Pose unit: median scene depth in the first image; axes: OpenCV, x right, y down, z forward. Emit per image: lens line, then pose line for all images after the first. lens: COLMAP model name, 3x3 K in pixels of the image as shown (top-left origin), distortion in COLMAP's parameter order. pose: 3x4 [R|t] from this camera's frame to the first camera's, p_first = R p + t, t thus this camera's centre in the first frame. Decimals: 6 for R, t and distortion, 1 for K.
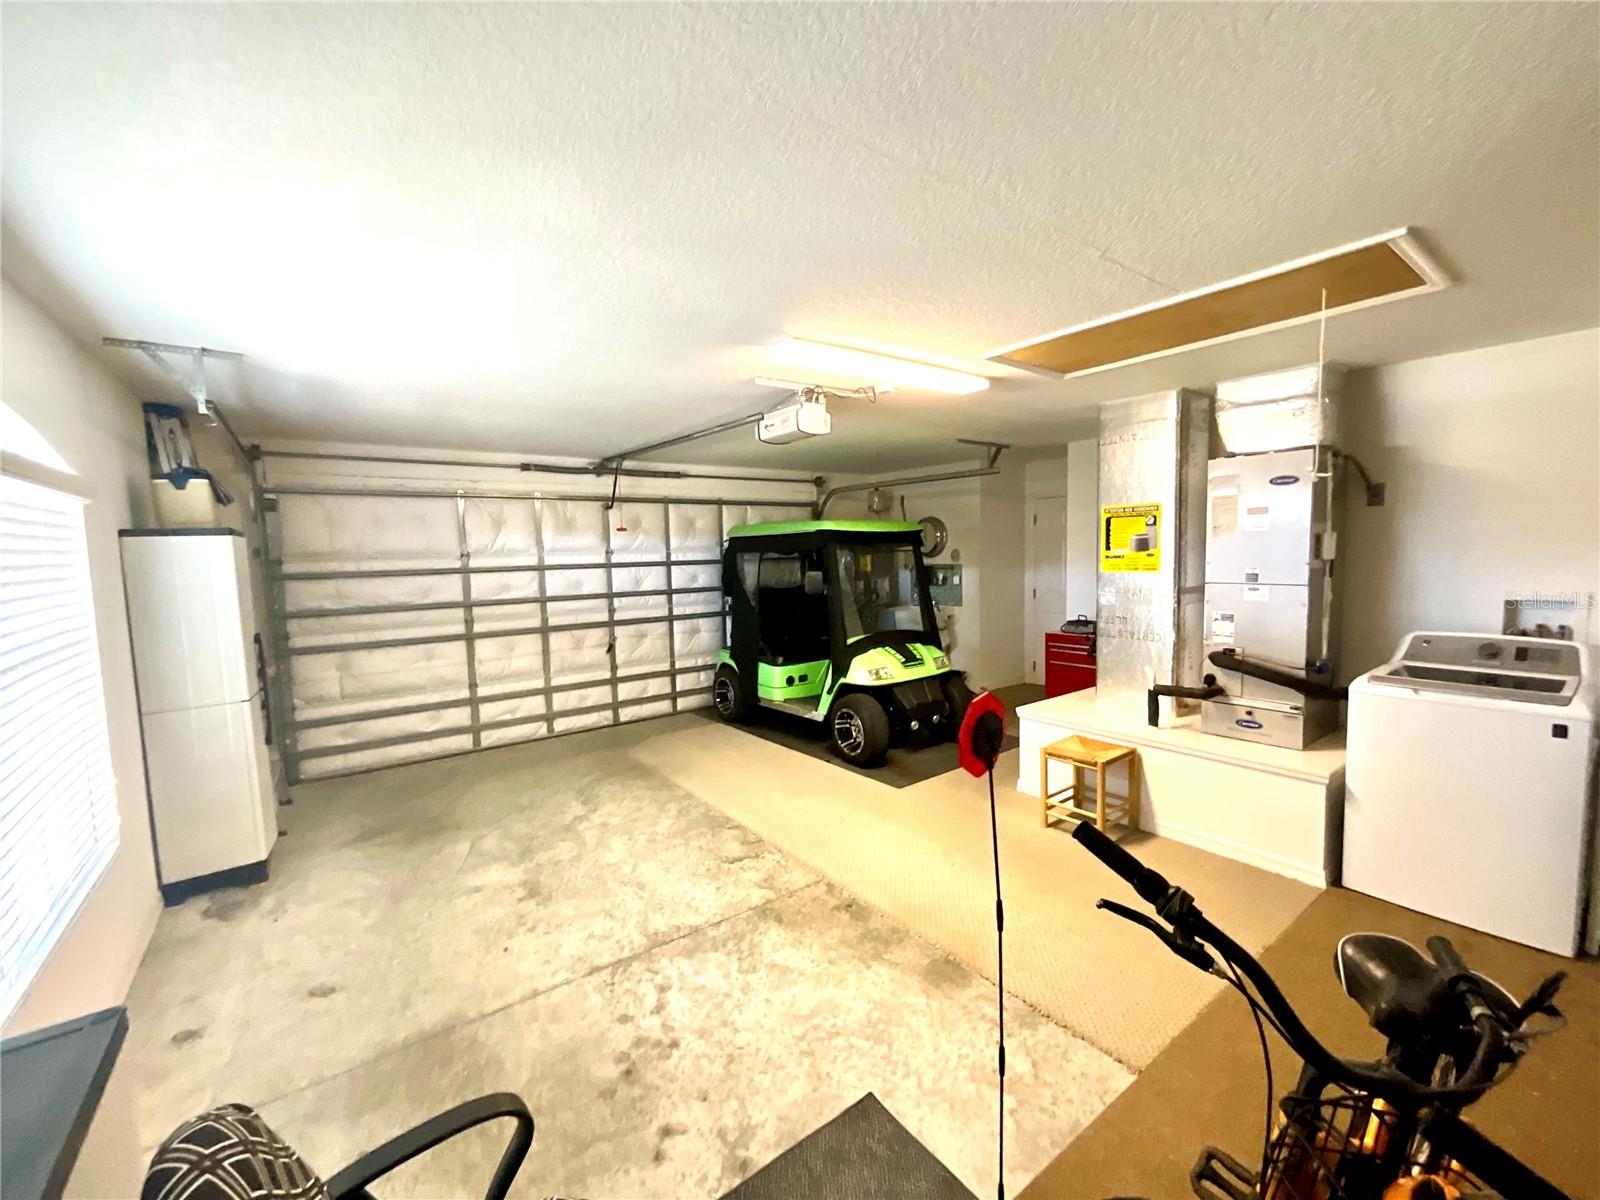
lens RADIAL K [[656.0, 0, 799.2], [0, 656.0, 601.6], [0, 0, 1]] dist [-0.003171, 0.001887]
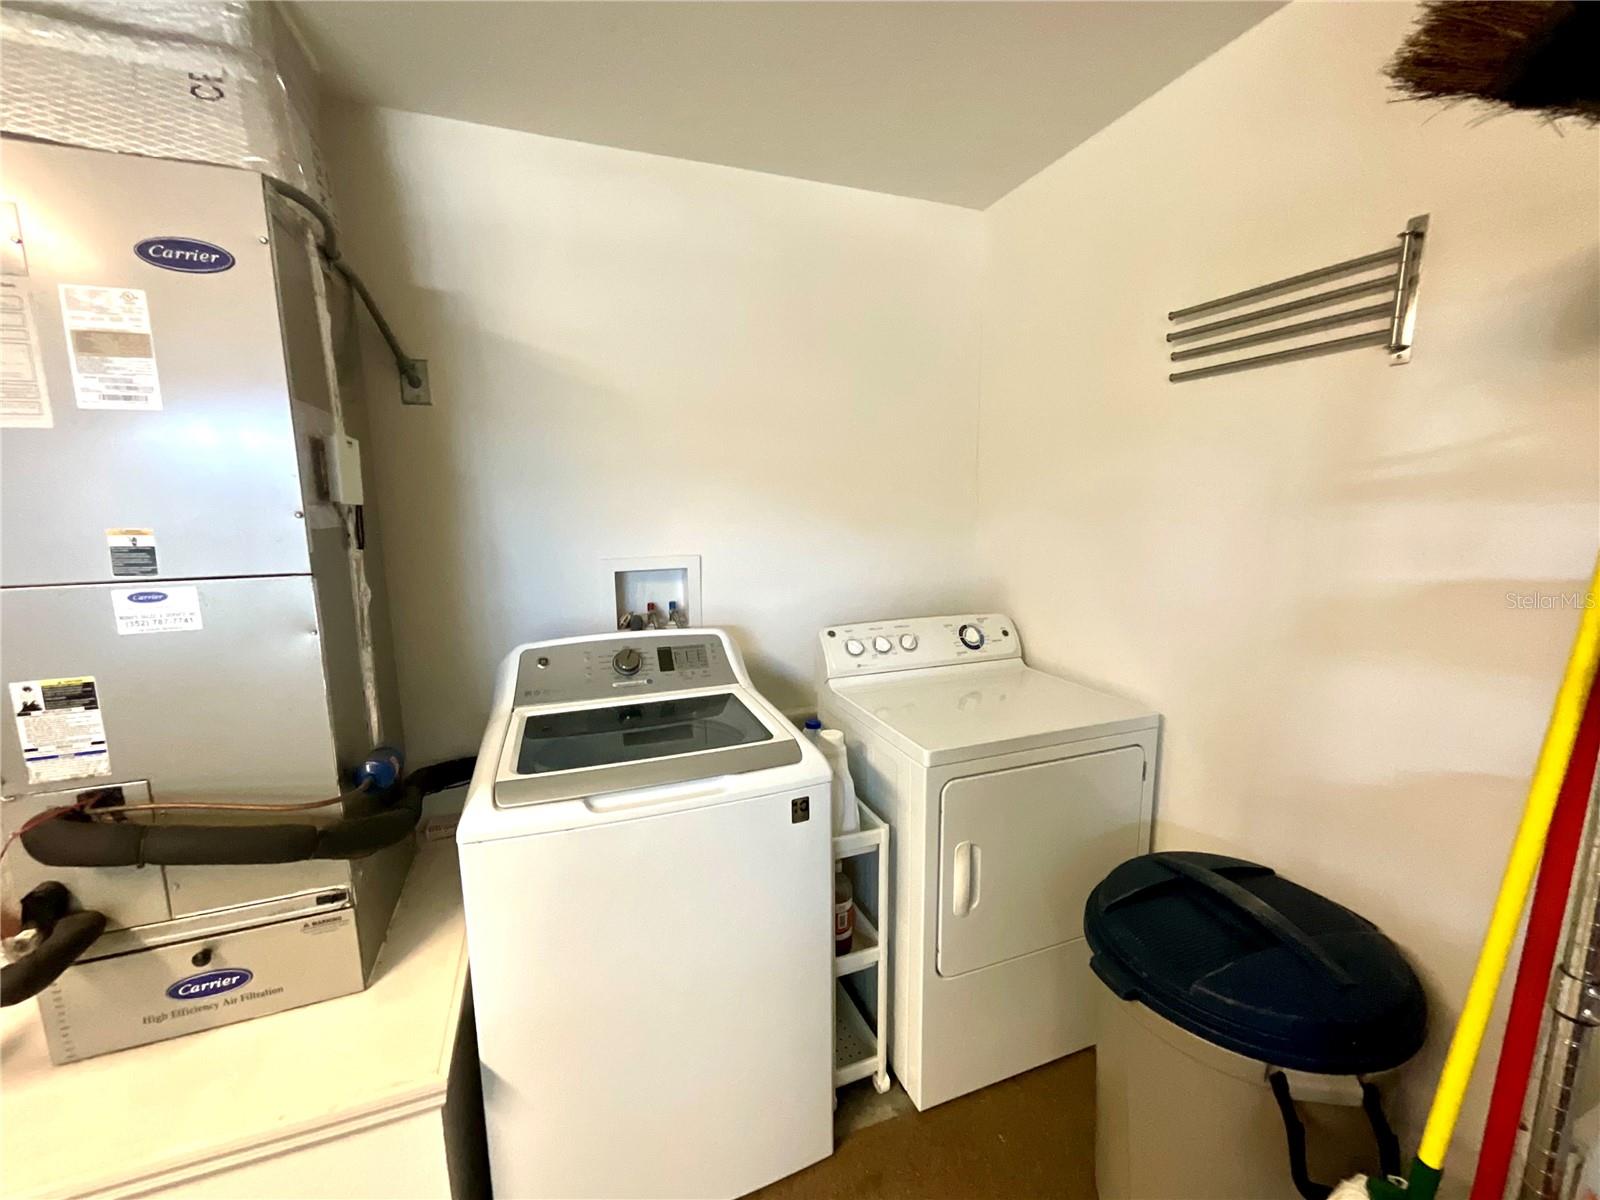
lens RADIAL K [[656.0, 0, 792.4], [0, 656.0, 602.4], [0, 0, 1]] dist [-0.003171, 0.001887]
pose [[0.275589, -0.120729, 0.953664, 0.396420], [0.086644, 0.991164, 0.100437, -0.017741], [-0.957363, 0.054950, 0.283615, 0.507184]]
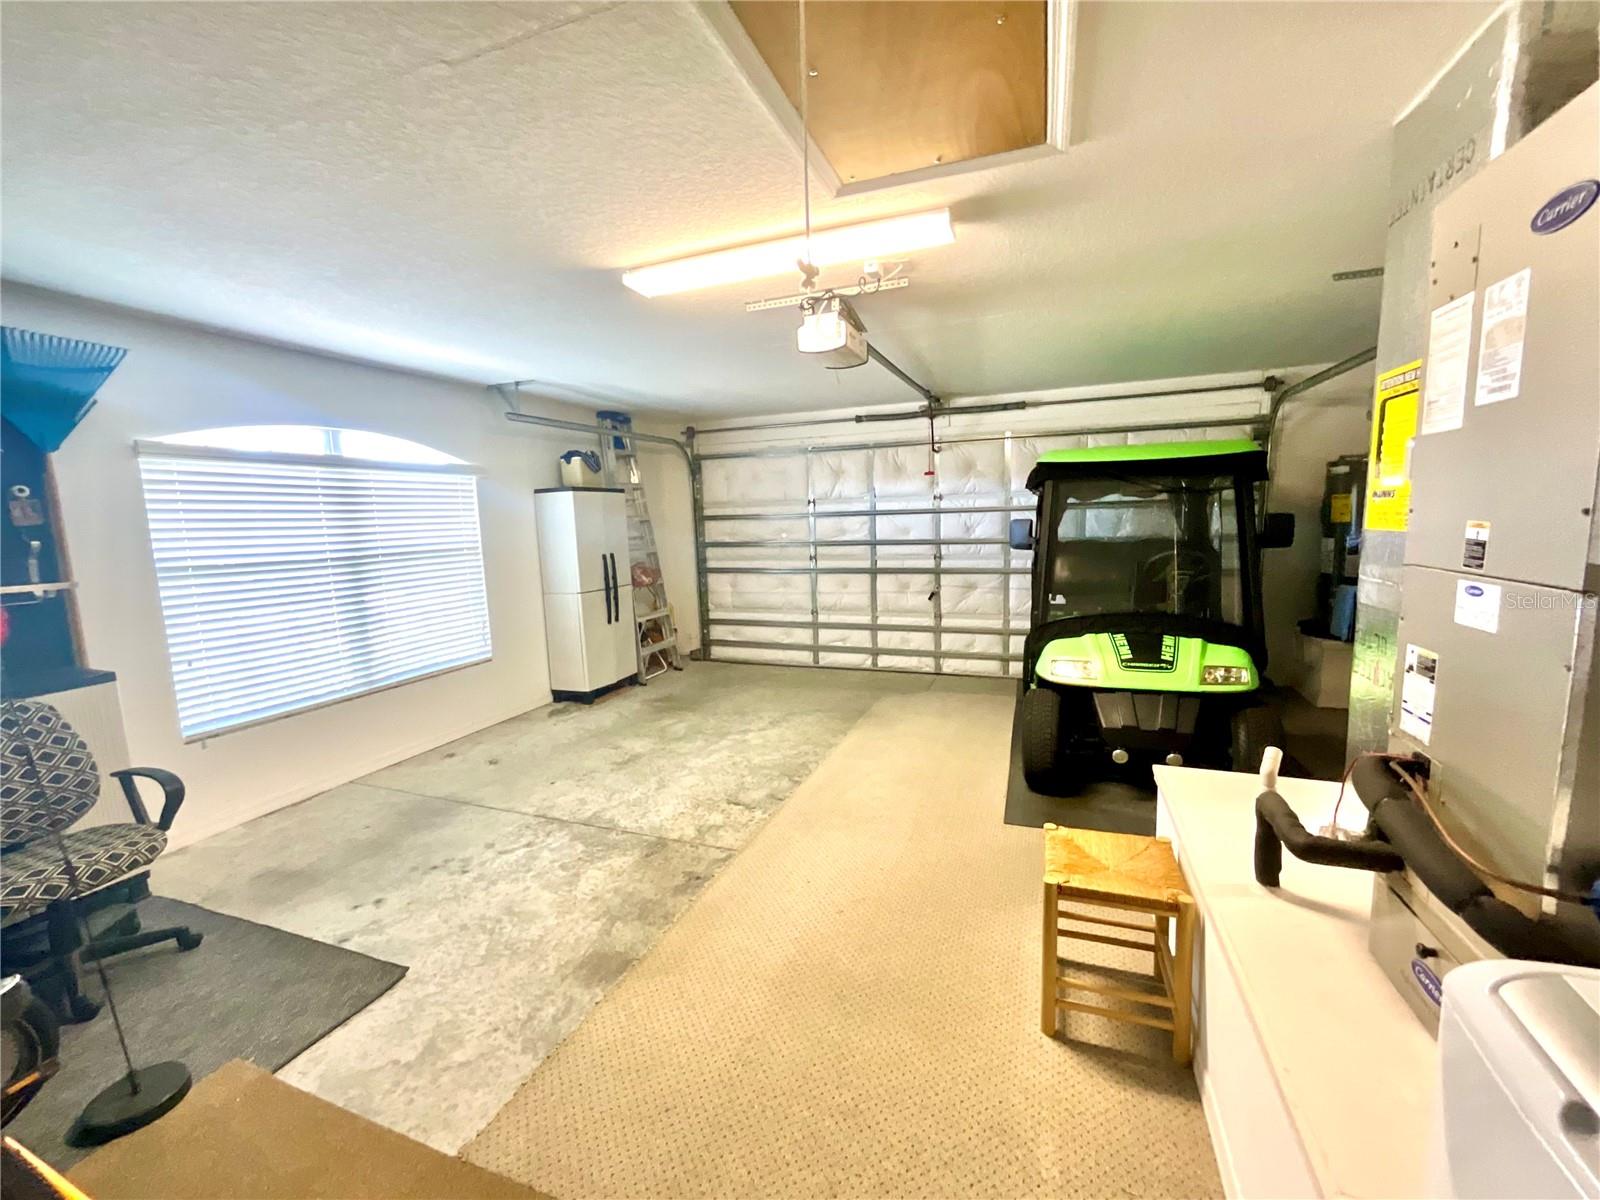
lens RADIAL K [[656.0, 0, 799.9], [0, 656.0, 602.9], [0, 0, 1]] dist [-0.003171, 0.001887]
pose [[0.538790, 0.119889, -0.833865, 0.655636], [-0.049269, 0.992612, 0.110878, -0.027194], [0.840998, -0.018656, 0.540717, 0.461208]]
